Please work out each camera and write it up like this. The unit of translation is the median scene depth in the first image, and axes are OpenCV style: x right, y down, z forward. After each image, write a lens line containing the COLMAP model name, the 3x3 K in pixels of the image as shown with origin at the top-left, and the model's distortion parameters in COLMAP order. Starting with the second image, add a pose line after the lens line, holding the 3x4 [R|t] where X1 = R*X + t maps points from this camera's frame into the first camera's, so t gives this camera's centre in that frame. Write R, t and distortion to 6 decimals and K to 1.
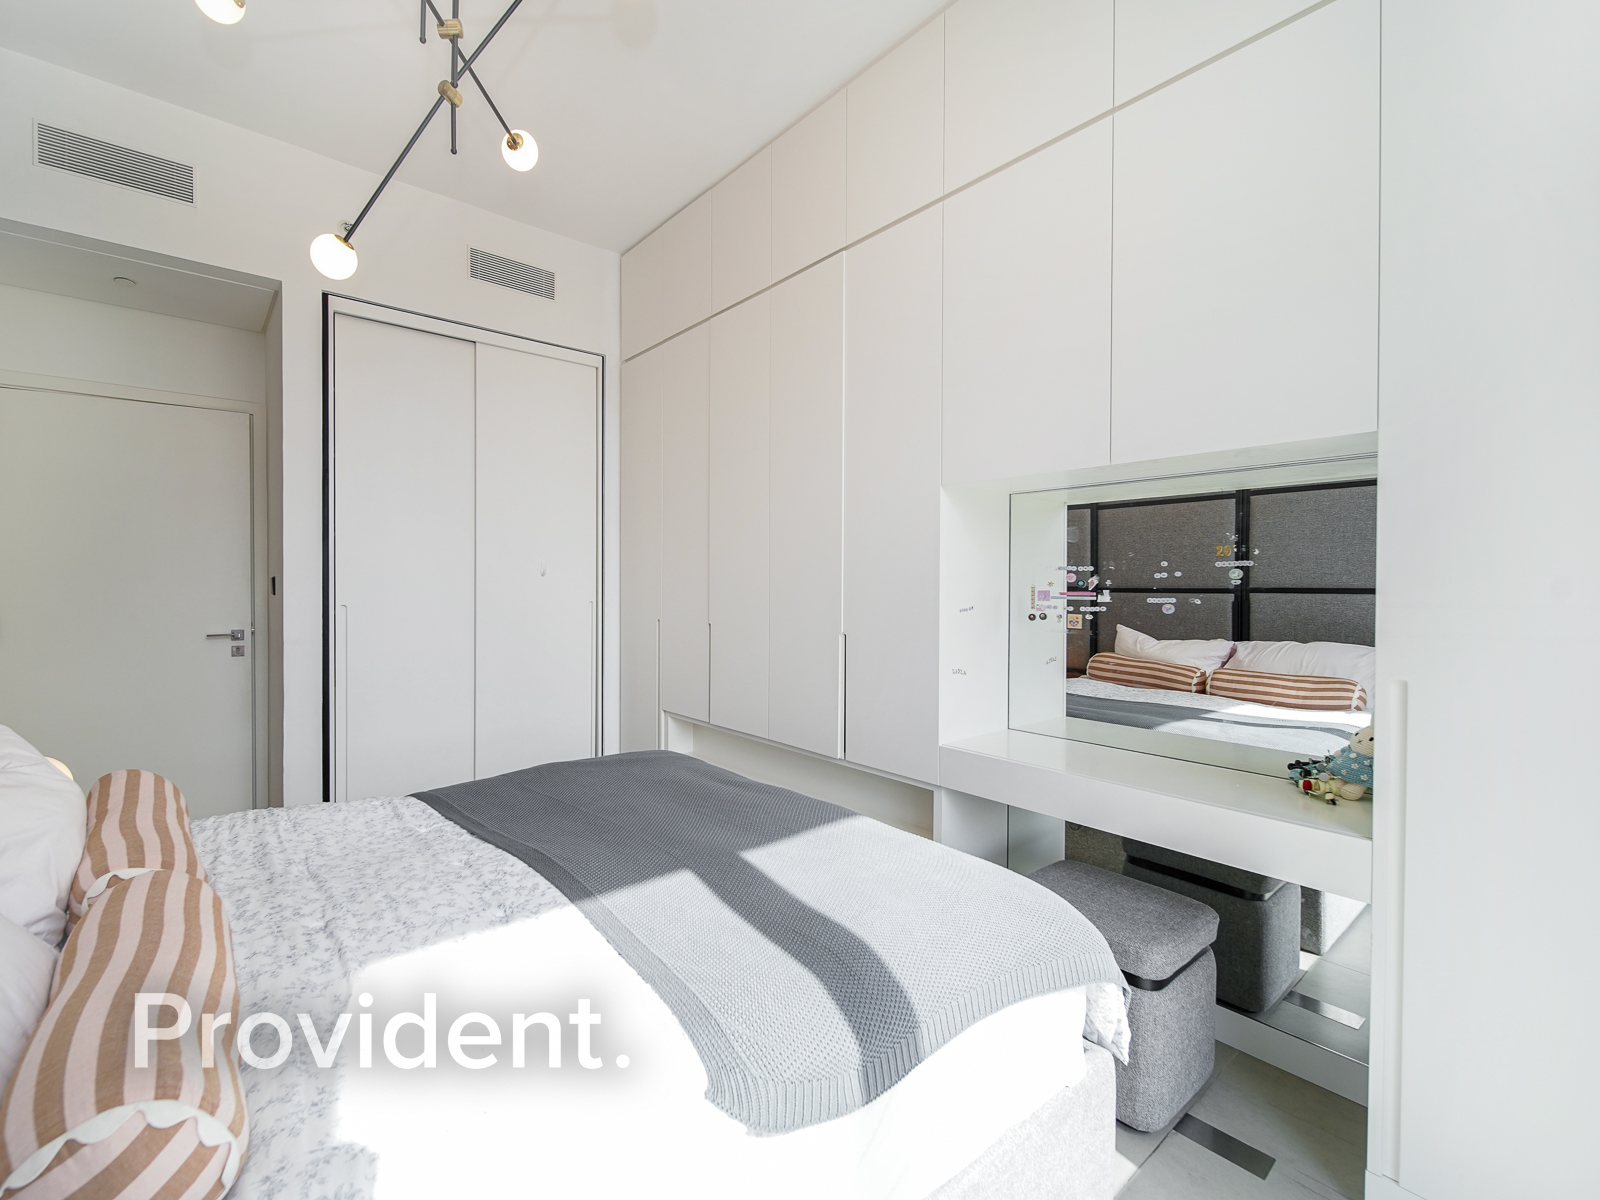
lens RADIAL K [[662.4, 0, 722.8], [0, 662.4, 595.4], [0, 0, 1]] dist [0.006706, 0.000117]
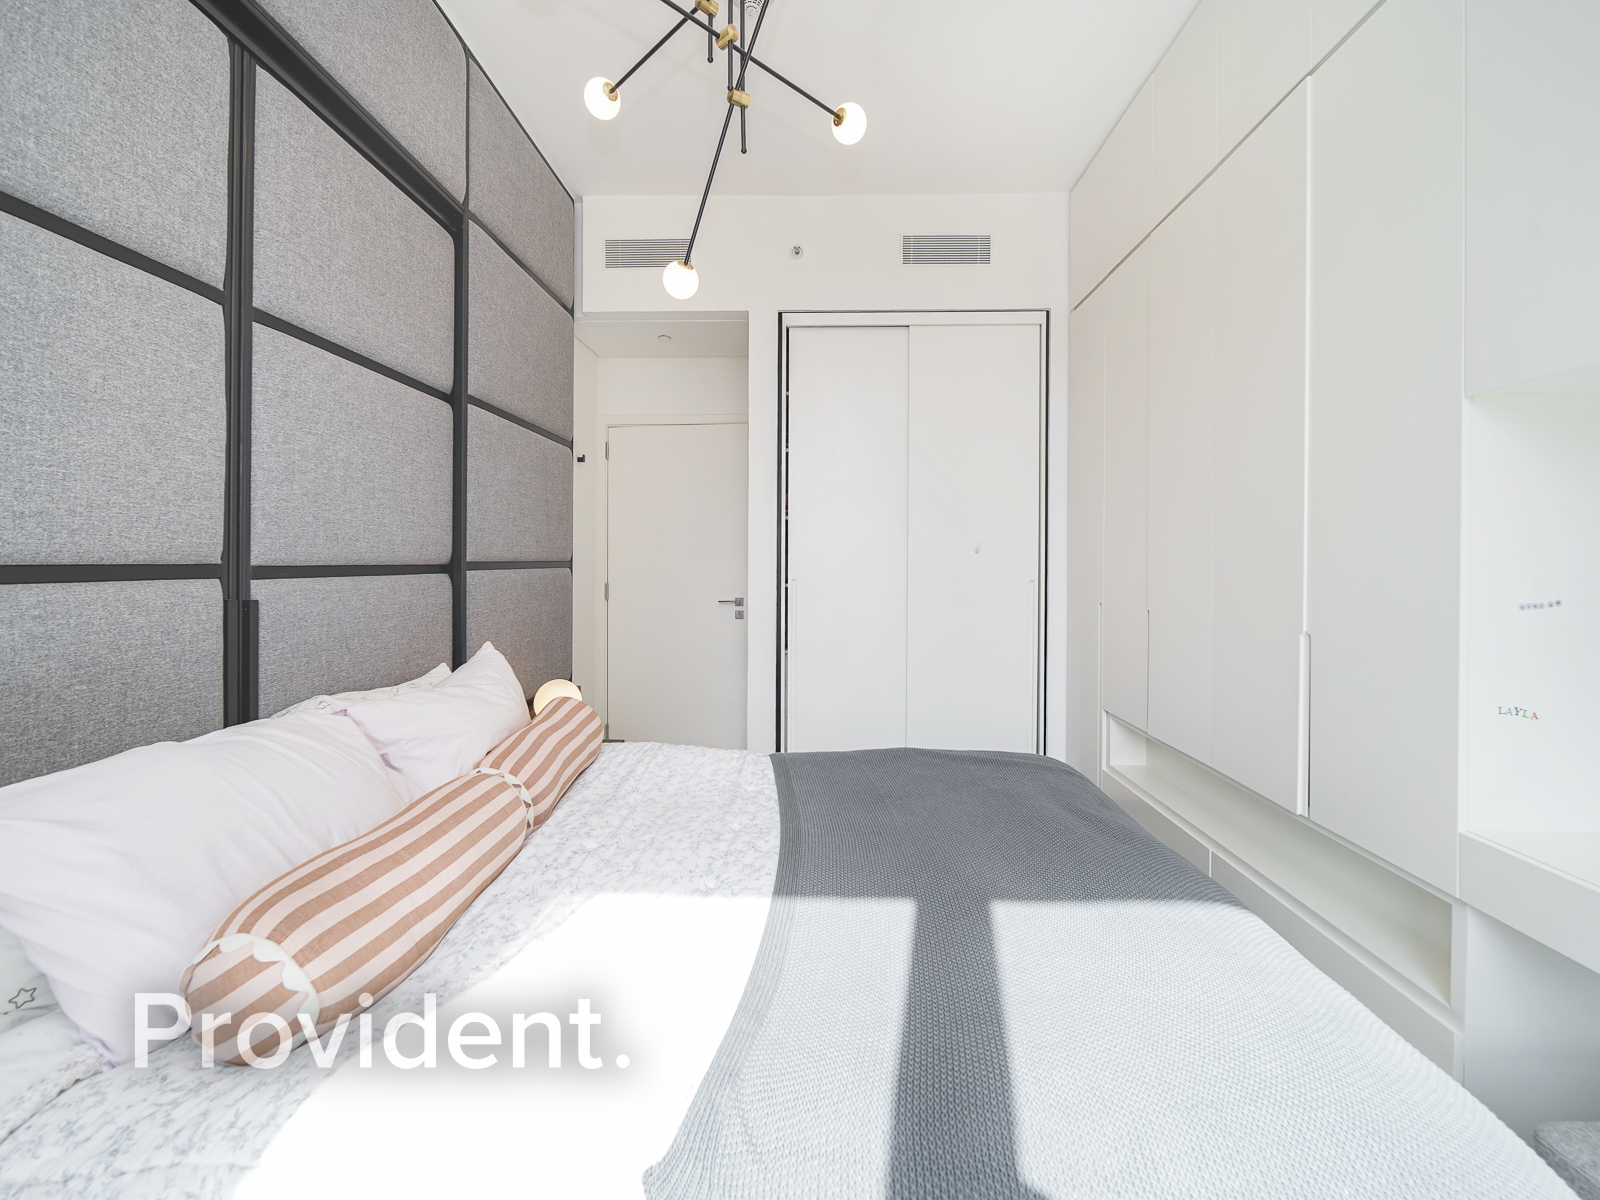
lens RADIAL K [[662.4, 0, 798.9], [0, 662.4, 570.6], [0, 0, 1]] dist [0.006706, 0.000117]
pose [[0.792105, 0.010744, -0.610290, 0.184795], [-0.013340, 0.999911, 0.000290, -0.001738], [0.610239, 0.007912, 0.792178, 0.130105]]
